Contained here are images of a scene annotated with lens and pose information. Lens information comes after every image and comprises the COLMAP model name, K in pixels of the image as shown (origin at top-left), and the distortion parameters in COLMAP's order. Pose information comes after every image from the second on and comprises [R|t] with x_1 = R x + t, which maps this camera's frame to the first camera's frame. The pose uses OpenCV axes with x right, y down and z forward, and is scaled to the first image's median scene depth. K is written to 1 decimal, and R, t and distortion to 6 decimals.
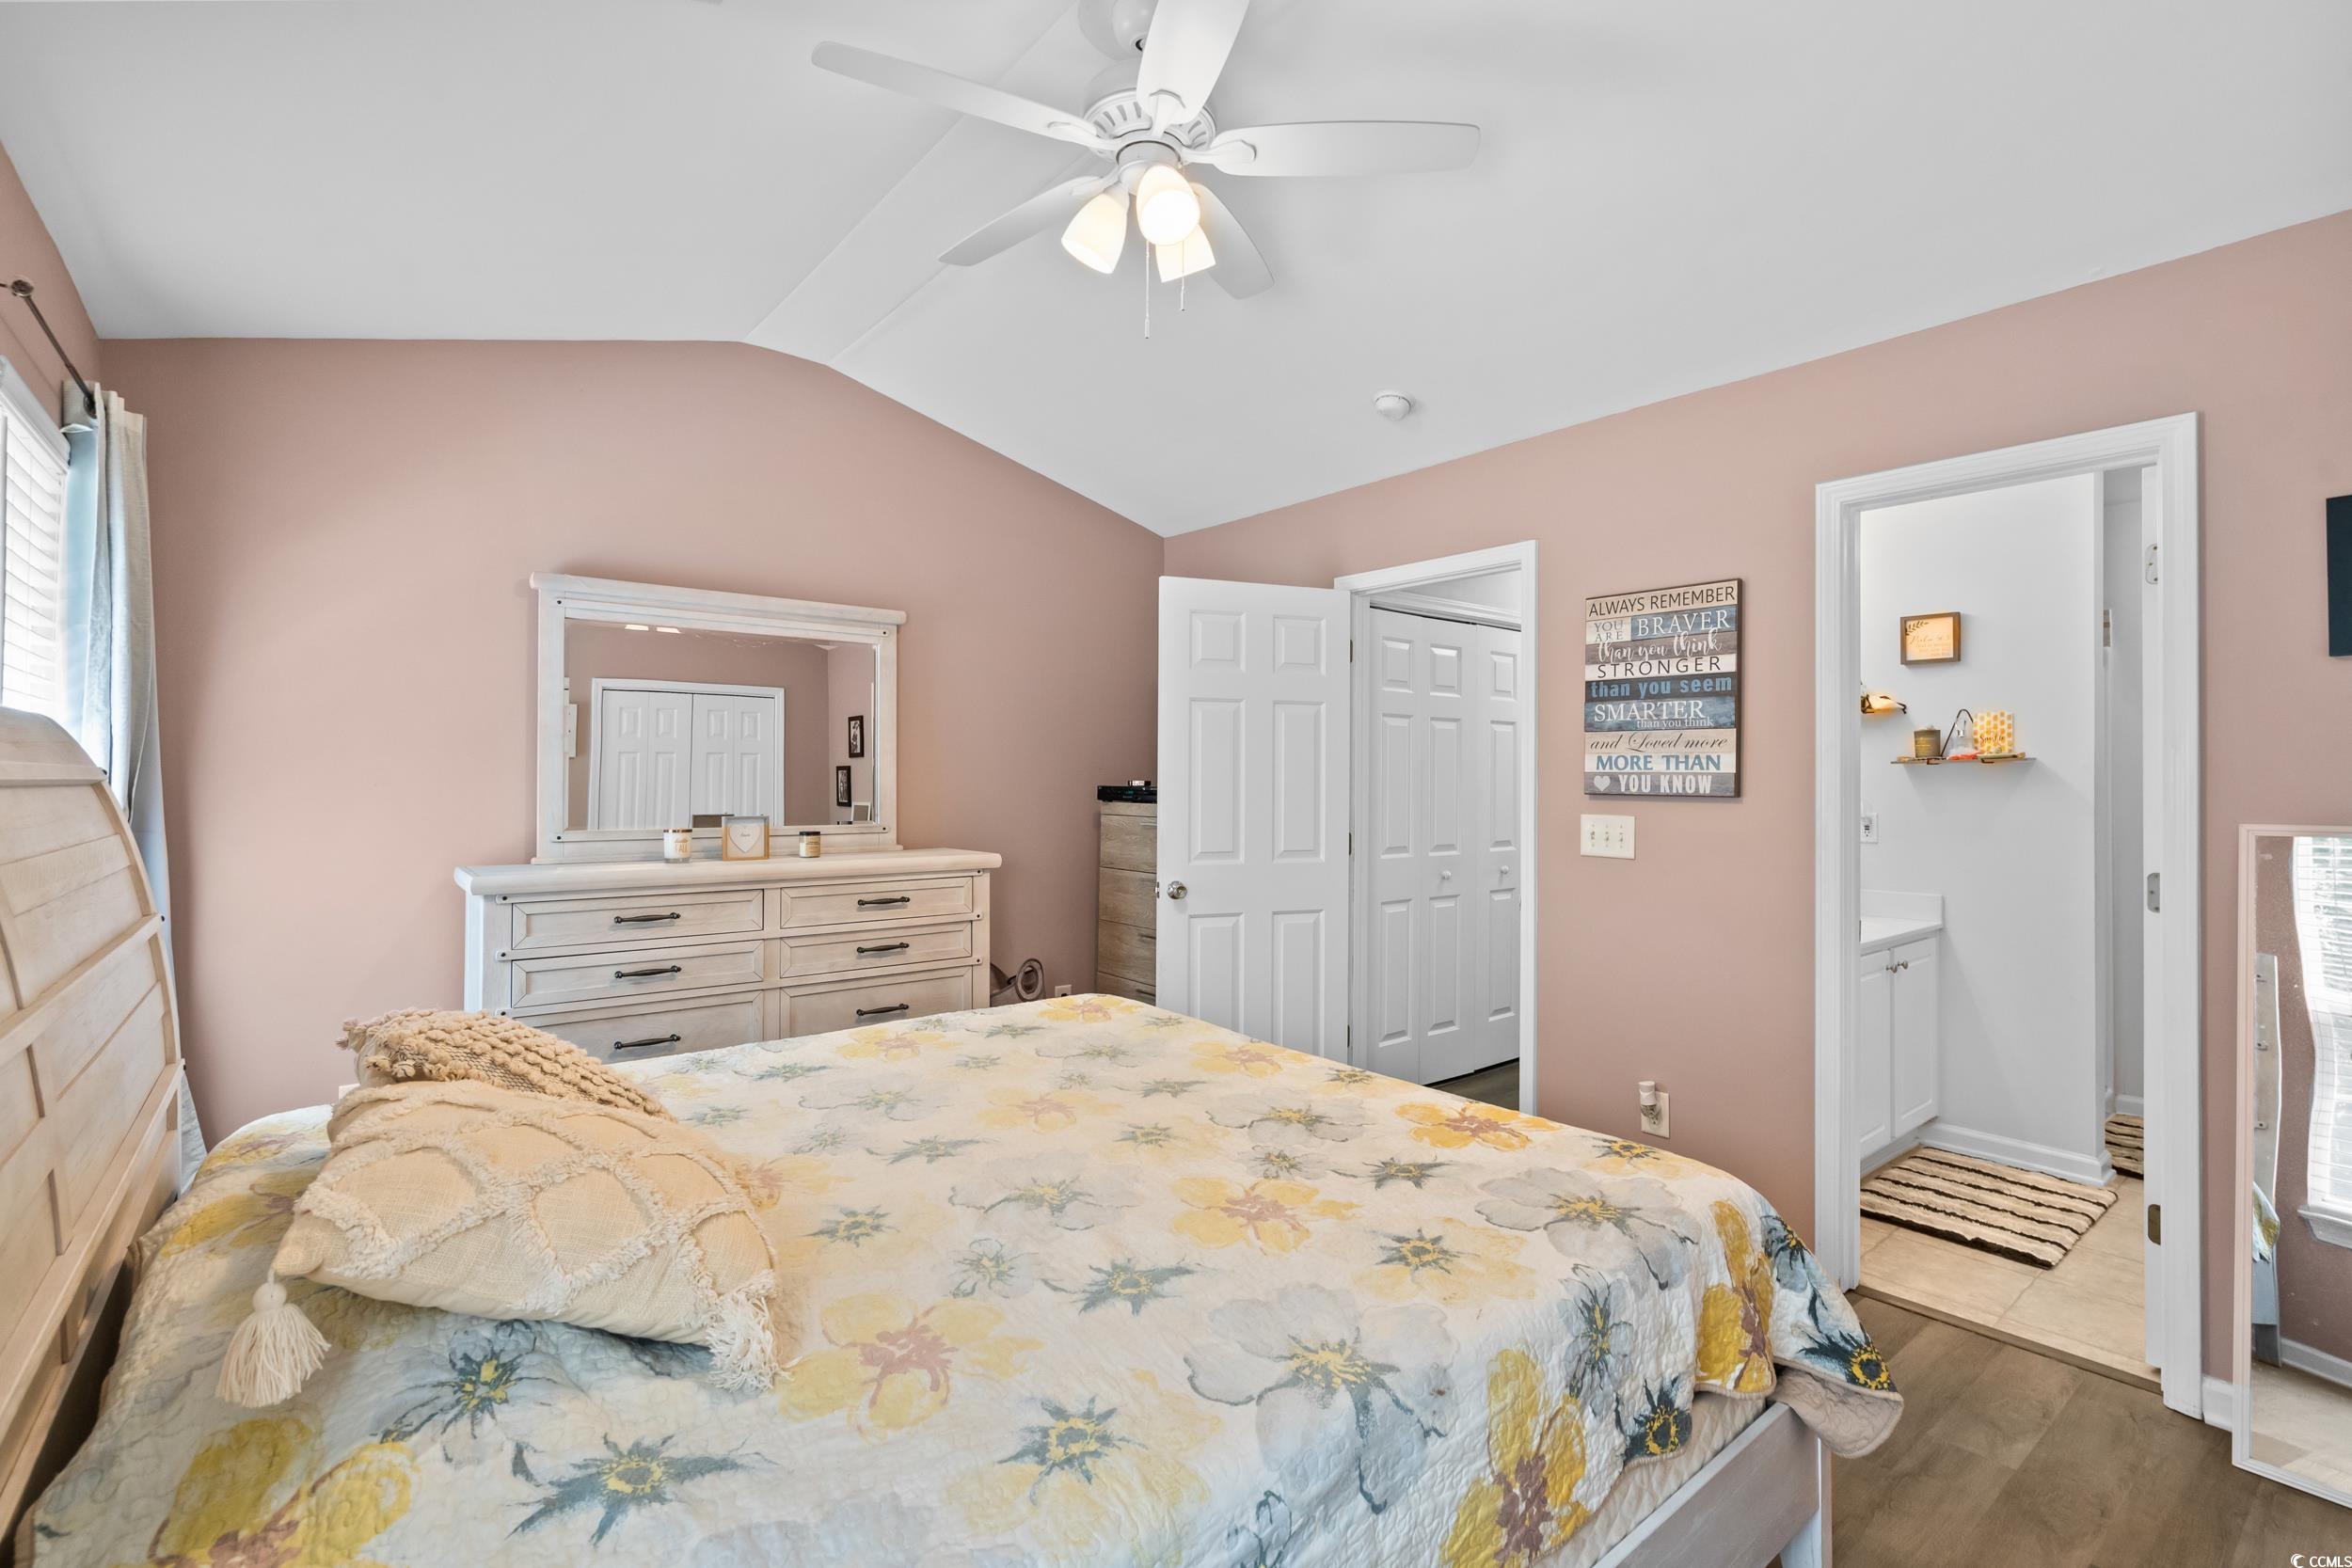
lens RADIAL K [[1100.9, 0, 1200.6], [0, 1100.9, 786.3], [0, 0, 1]] dist [0.000962, 0.000240]
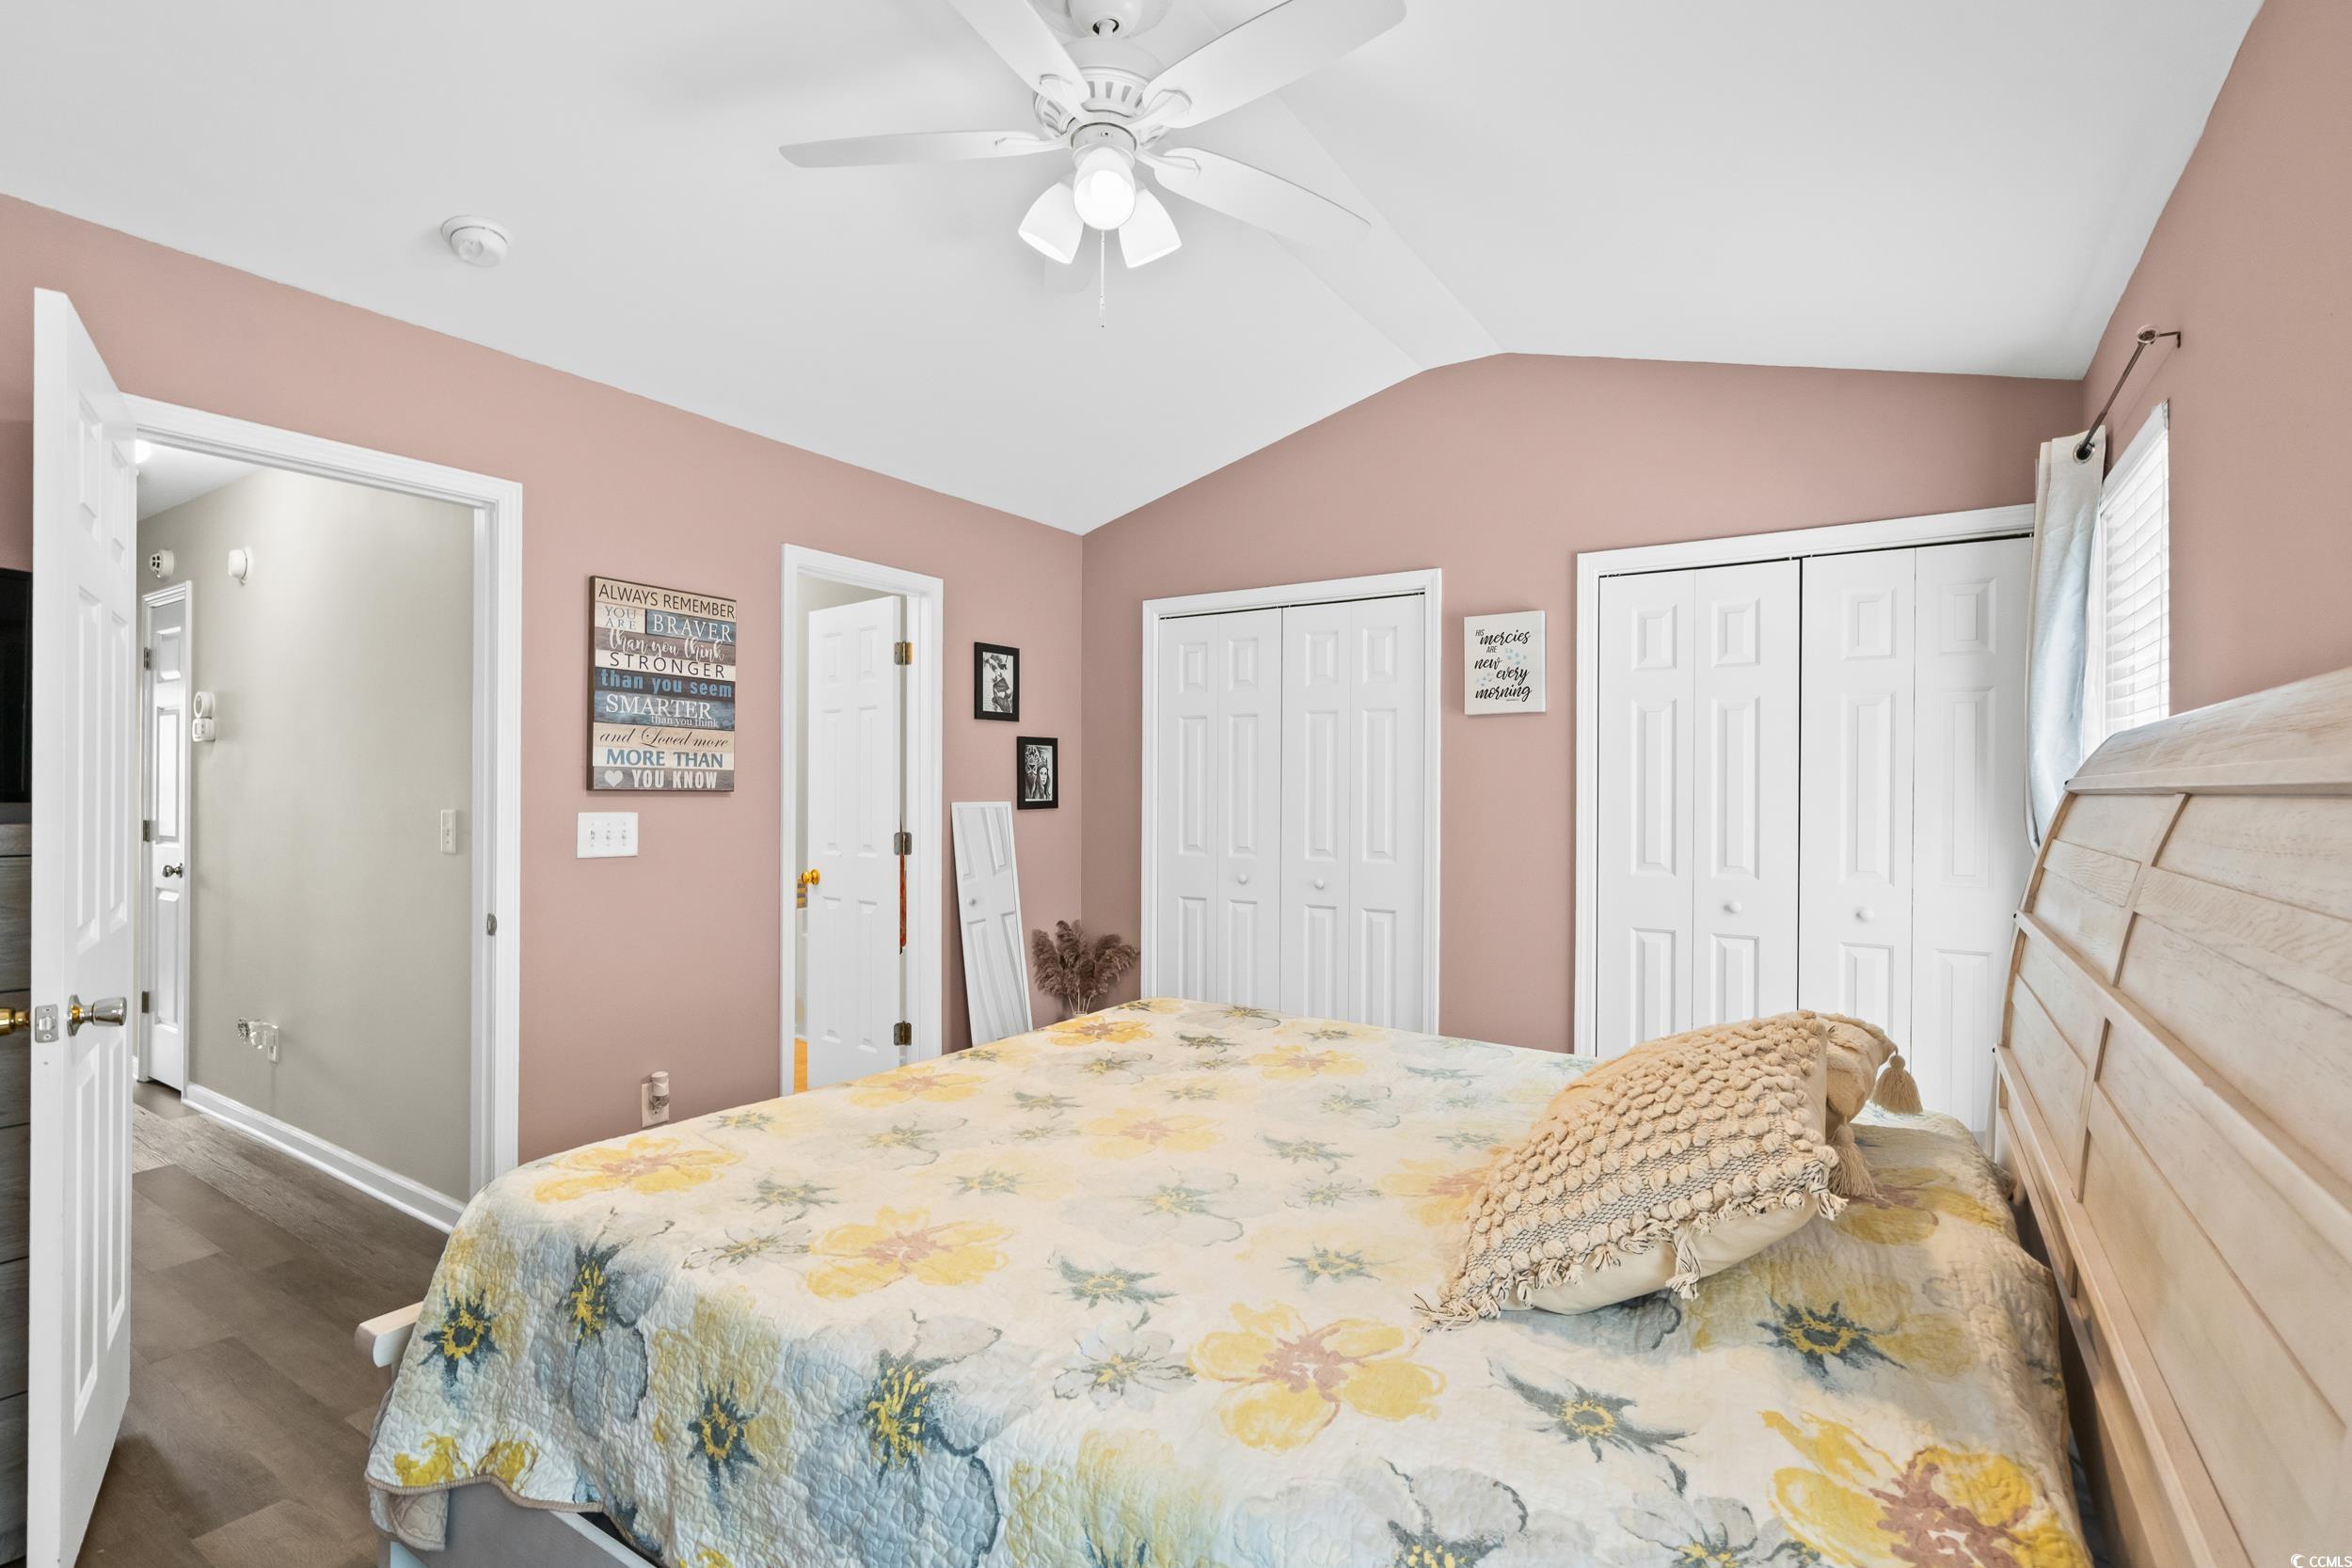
lens RADIAL K [[1100.9, 0, 1200.6], [0, 1100.9, 786.3], [0, 0, 1]] dist [0.000962, 0.000240]
pose [[-0.332200, -0.007642, 0.943178, -0.714219], [-0.005968, 0.999964, 0.006000, -0.004897], [-0.943190, -0.003636, -0.332233, 0.873195]]
